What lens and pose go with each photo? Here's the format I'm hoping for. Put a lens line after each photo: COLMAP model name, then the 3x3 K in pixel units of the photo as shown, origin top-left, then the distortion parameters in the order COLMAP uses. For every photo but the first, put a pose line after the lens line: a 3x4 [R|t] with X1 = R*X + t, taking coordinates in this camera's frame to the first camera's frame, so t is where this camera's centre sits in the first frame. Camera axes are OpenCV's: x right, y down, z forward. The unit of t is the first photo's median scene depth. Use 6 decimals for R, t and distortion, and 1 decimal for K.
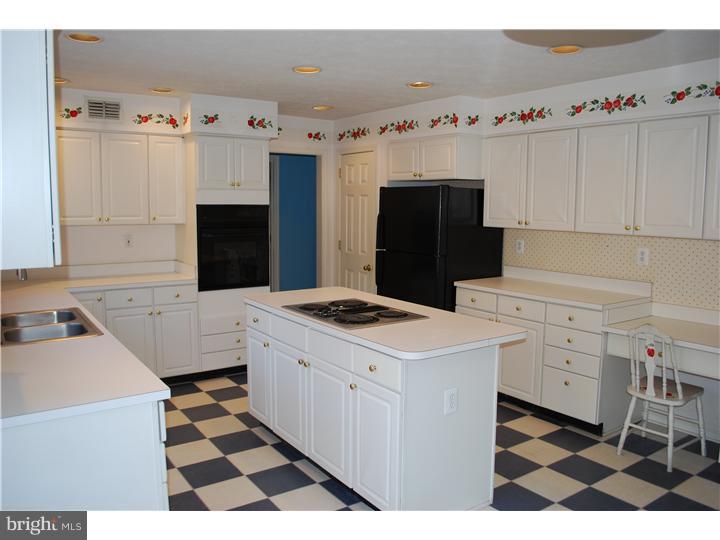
lens RADIAL K [[575.3, 0, 358.9], [0, 575.3, 267.9], [0, 0, 1]] dist [-0.055510, -0.004404]
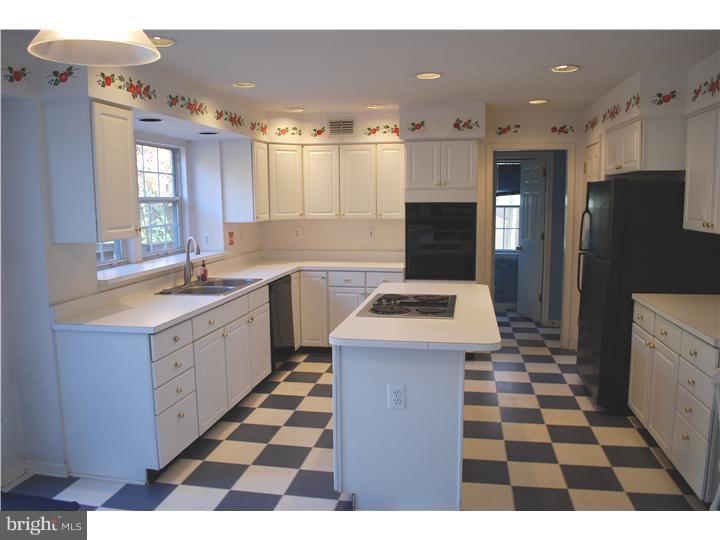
lens RADIAL K [[575.3, 0, 358.7], [0, 575.3, 272.0], [0, 0, 1]] dist [-0.055510, -0.004404]
pose [[0.705085, 0.077859, -0.704835, 0.463271], [-0.068844, 0.996775, 0.041239, -0.014406], [0.705773, 0.019446, 0.708171, 0.130575]]
